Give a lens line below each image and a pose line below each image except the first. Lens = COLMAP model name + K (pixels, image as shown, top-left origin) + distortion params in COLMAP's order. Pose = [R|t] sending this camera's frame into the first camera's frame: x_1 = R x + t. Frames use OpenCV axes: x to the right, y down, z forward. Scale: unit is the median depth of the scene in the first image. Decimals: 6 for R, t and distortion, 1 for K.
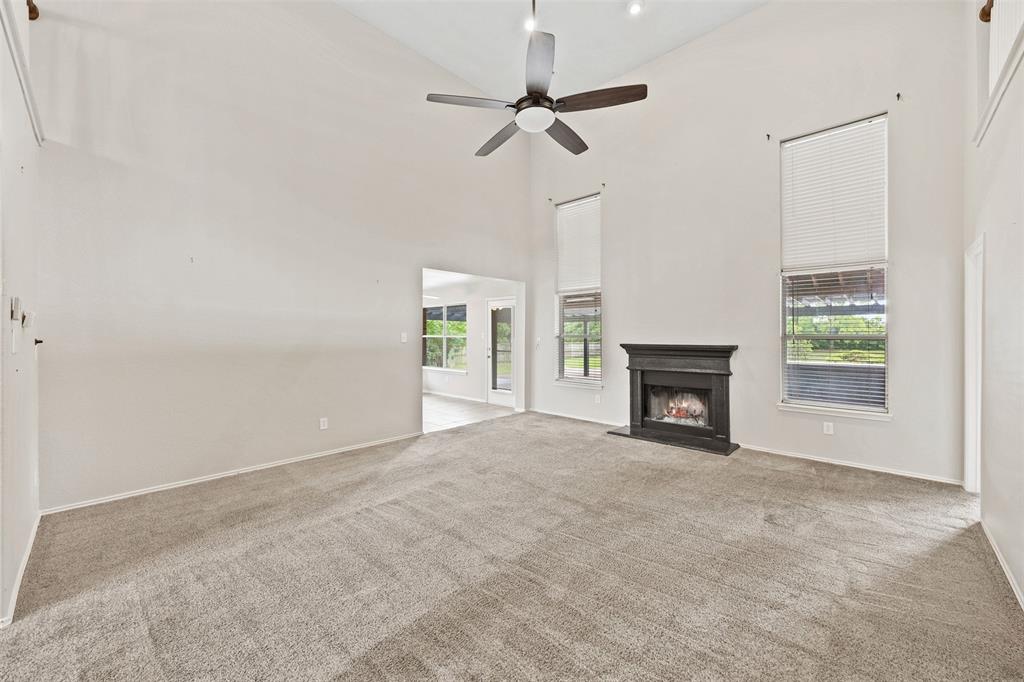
lens RADIAL K [[394.8, 0, 509.0], [0, 394.8, 336.8], [0, 0, 1]] dist [-0.001497, -0.000139]
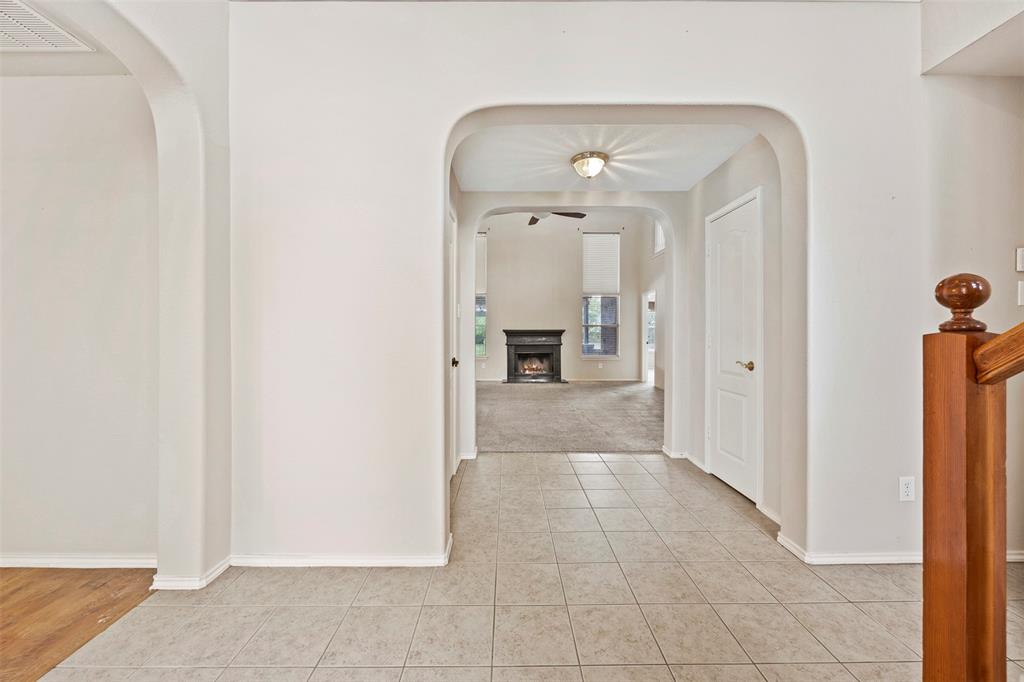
lens RADIAL K [[394.8, 0, 509.0], [0, 394.8, 336.8], [0, 0, 1]] dist [-0.001497, -0.000139]
pose [[0.720404, -0.004718, 0.693539, -0.896741], [0.003669, 0.999989, 0.002992, 0.045685], [-0.693545, 0.000389, 0.720413, -0.210514]]
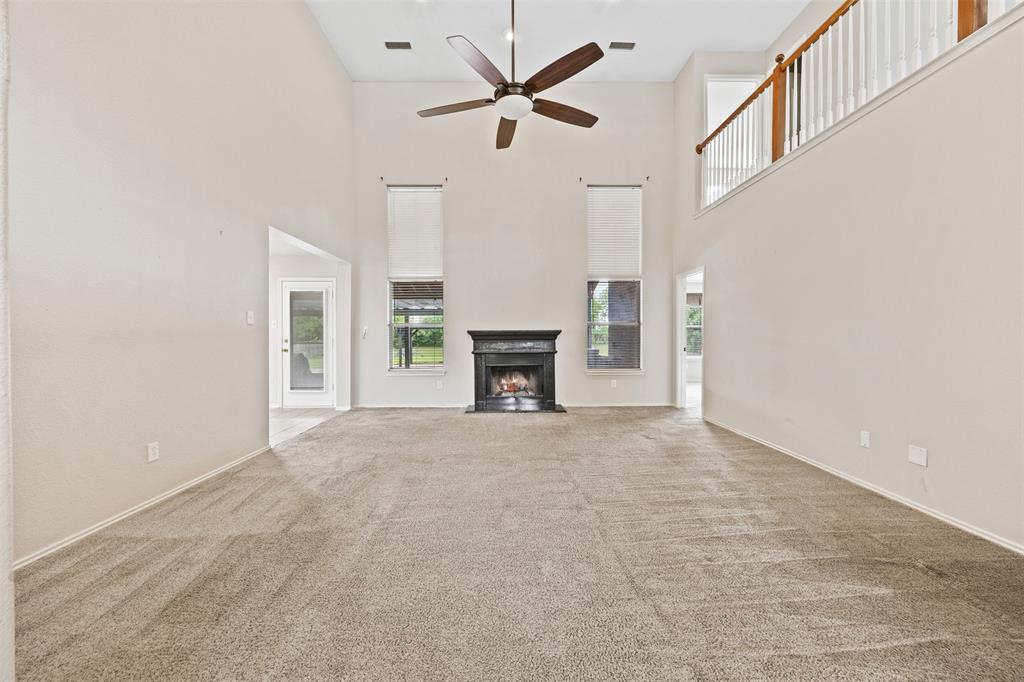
lens RADIAL K [[394.8, 0, 509.0], [0, 394.8, 336.8], [0, 0, 1]] dist [-0.001497, -0.000139]
pose [[0.718188, -0.003657, 0.695840, -0.418606], [0.007179, 0.999972, -0.002154, 0.041215], [-0.695813, 0.006542, 0.718194, 0.153305]]
